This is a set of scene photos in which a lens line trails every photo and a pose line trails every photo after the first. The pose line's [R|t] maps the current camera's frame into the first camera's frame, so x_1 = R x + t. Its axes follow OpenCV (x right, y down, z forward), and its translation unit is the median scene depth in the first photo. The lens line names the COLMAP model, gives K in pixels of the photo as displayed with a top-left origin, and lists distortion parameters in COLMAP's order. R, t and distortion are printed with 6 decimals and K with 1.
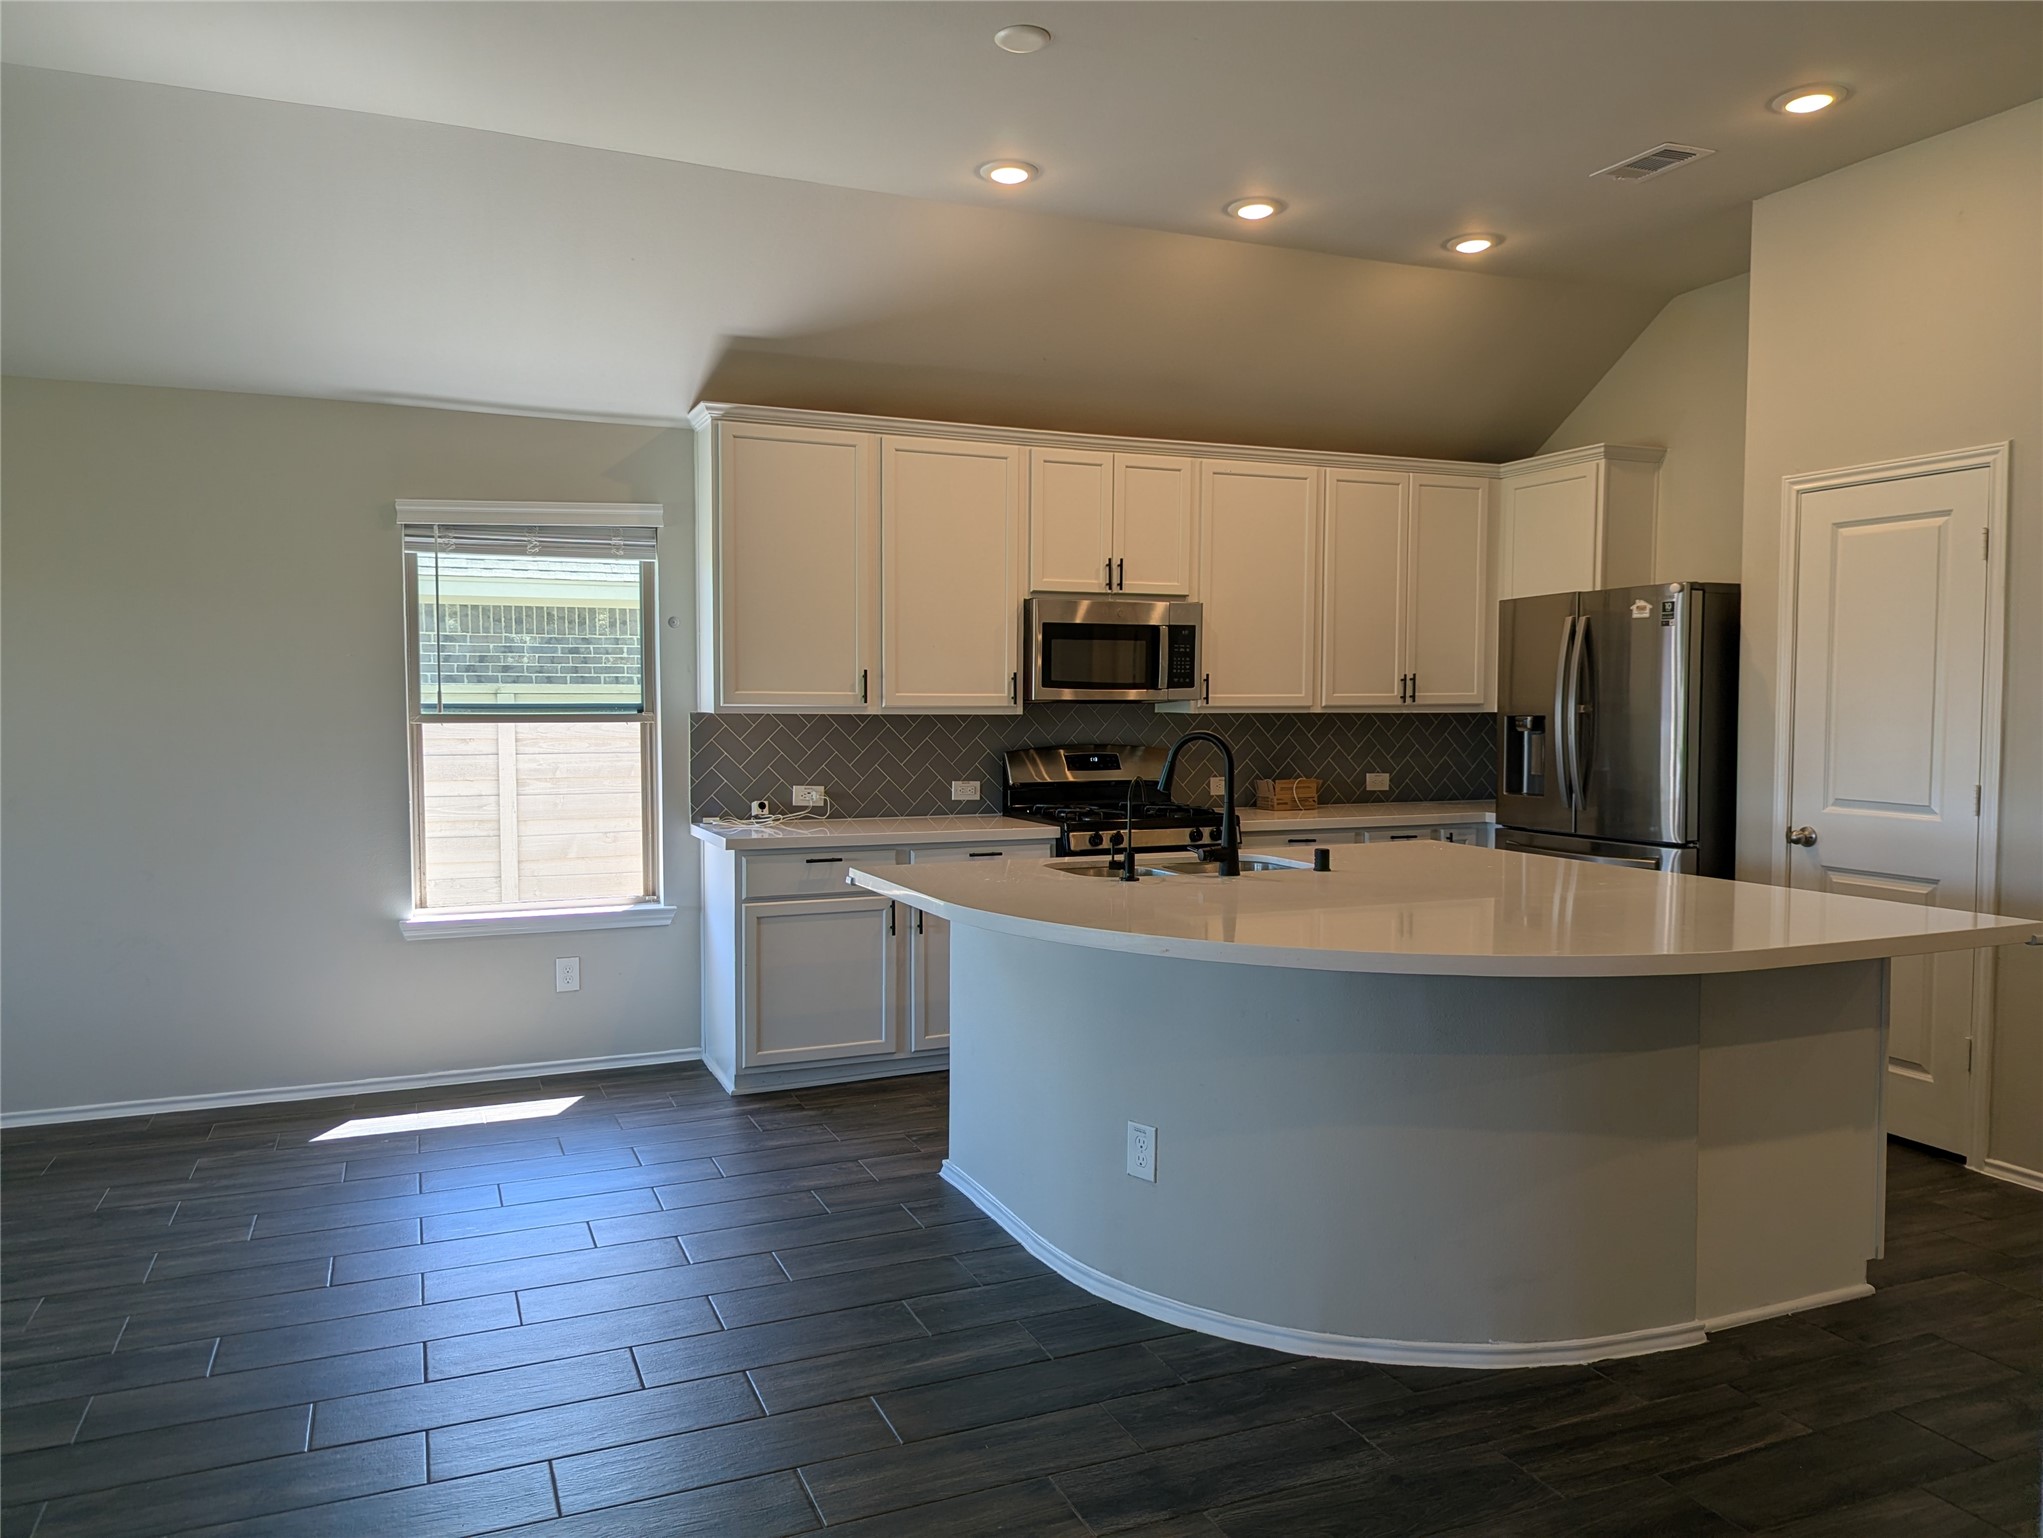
lens RADIAL K [[1447.5, 0, 1017.6], [0, 1447.5, 770.4], [0, 0, 1]] dist [0.053667, -0.046488]
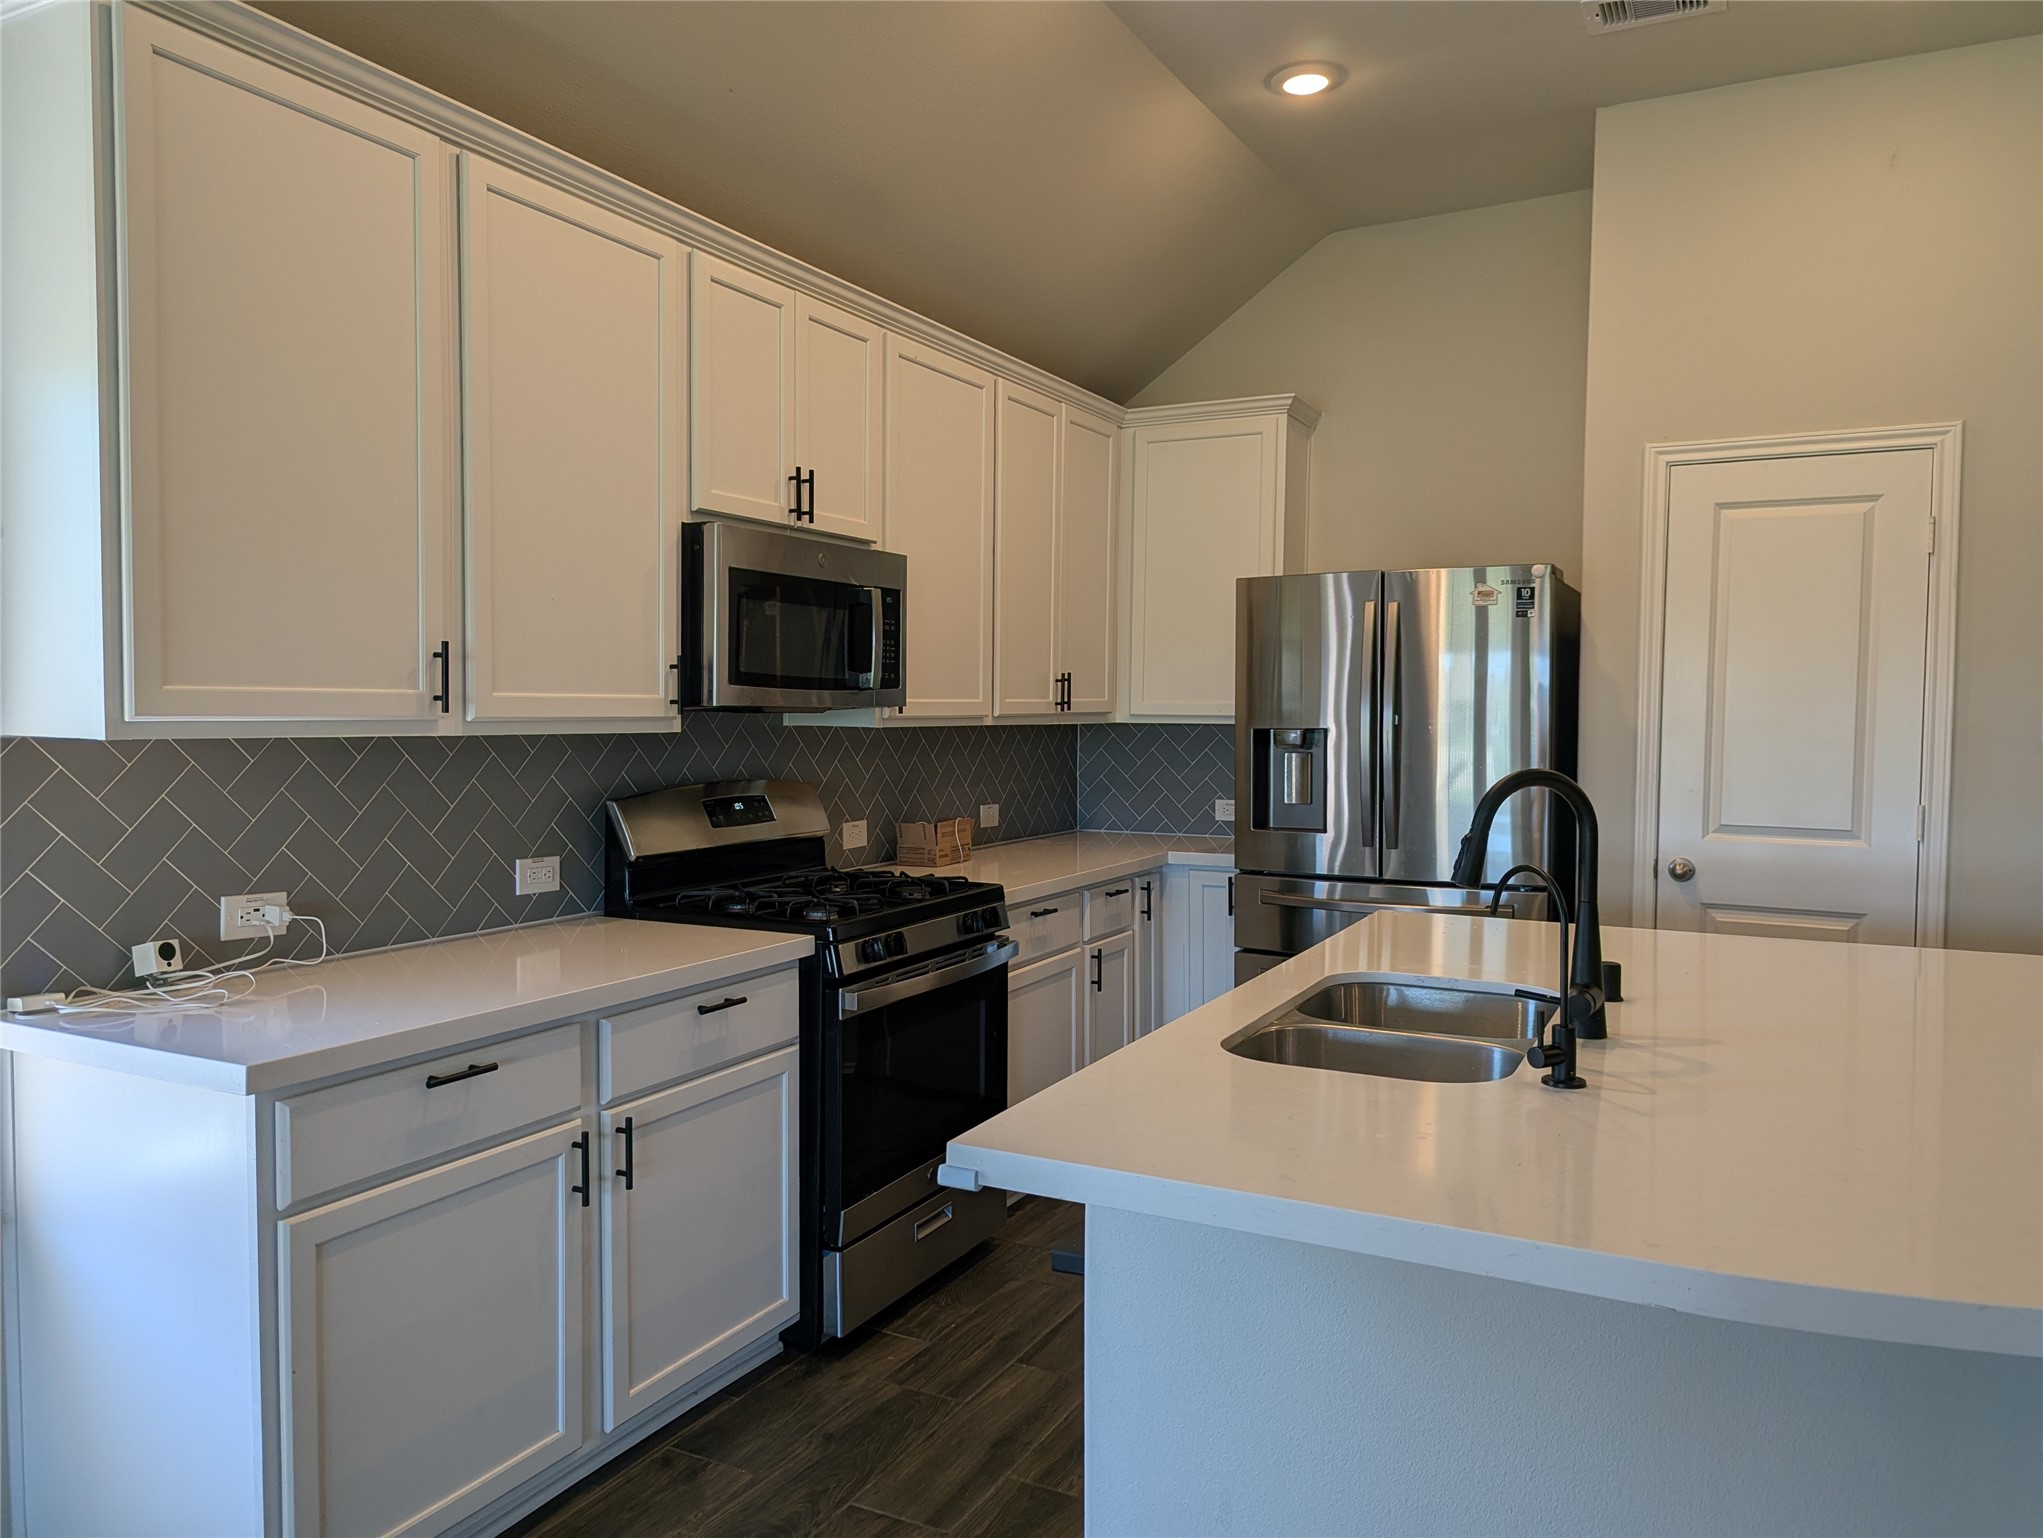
lens RADIAL K [[1447.5, 0, 1023.9], [0, 1447.5, 768.6], [0, 0, 1]] dist [0.053667, -0.046488]
pose [[0.773645, -0.025845, 0.633091, -0.268766], [0.027619, 0.999594, 0.007056, -0.027530], [-0.633017, 0.012027, 0.774045, 0.531701]]
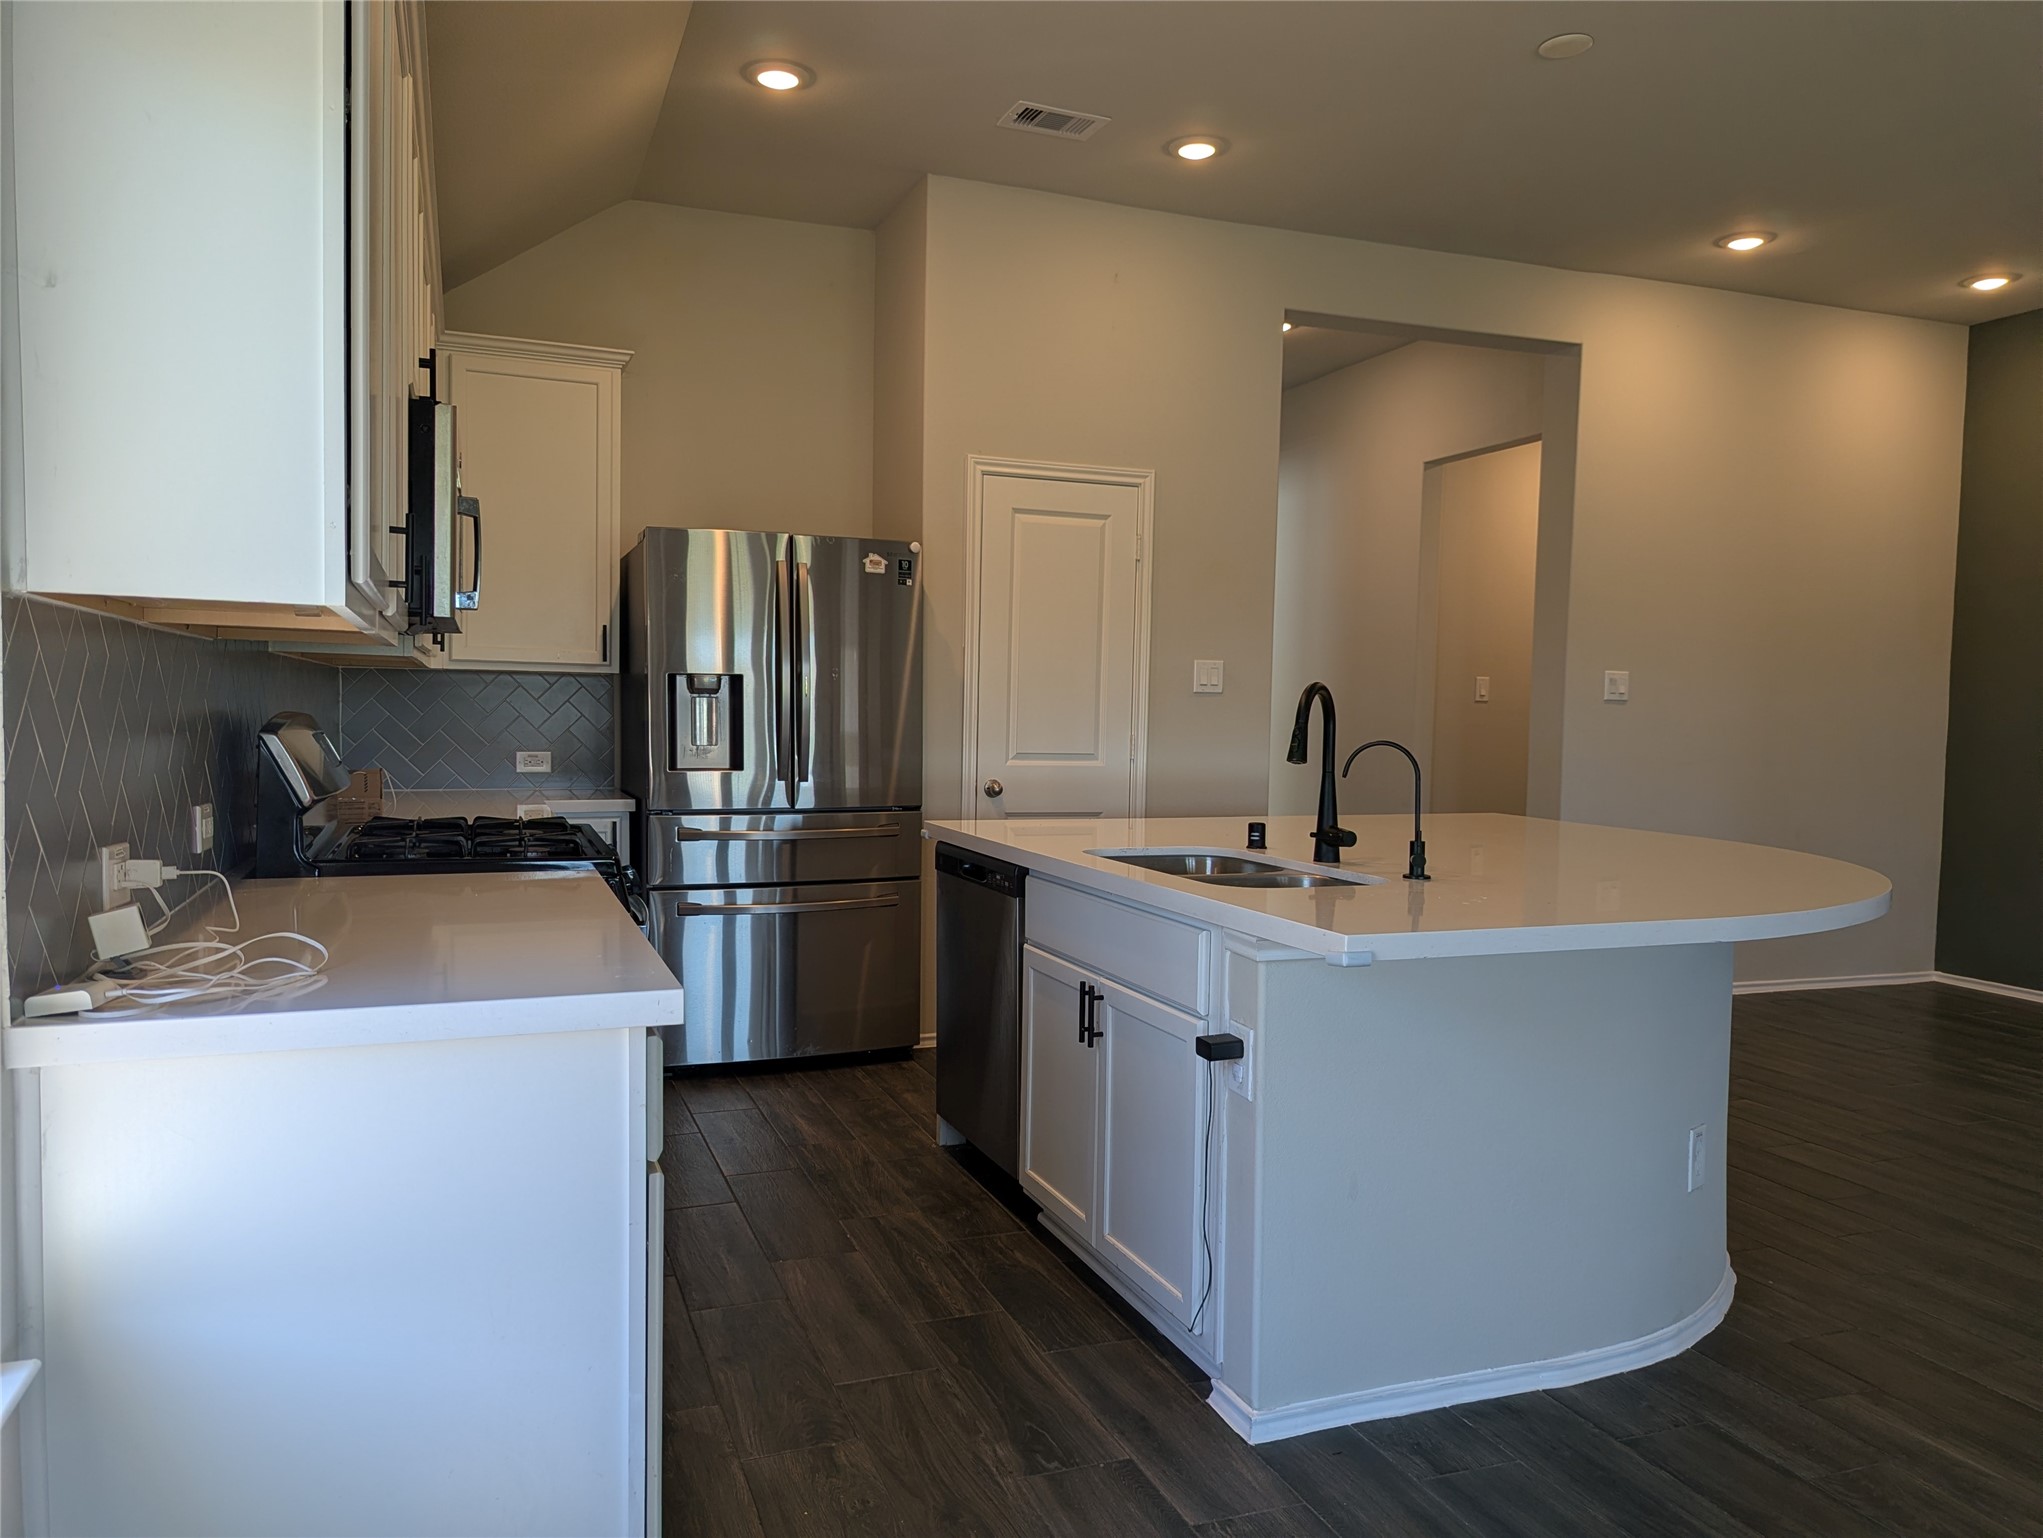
lens RADIAL K [[1447.5, 0, 1013.7], [0, 1447.5, 776.3], [0, 0, 1]] dist [0.053667, -0.046488]
pose [[0.039692, -0.049348, 0.997993, -0.502044], [0.032727, 0.998308, 0.048062, -0.014677], [-0.998676, 0.030754, 0.041240, 0.855623]]
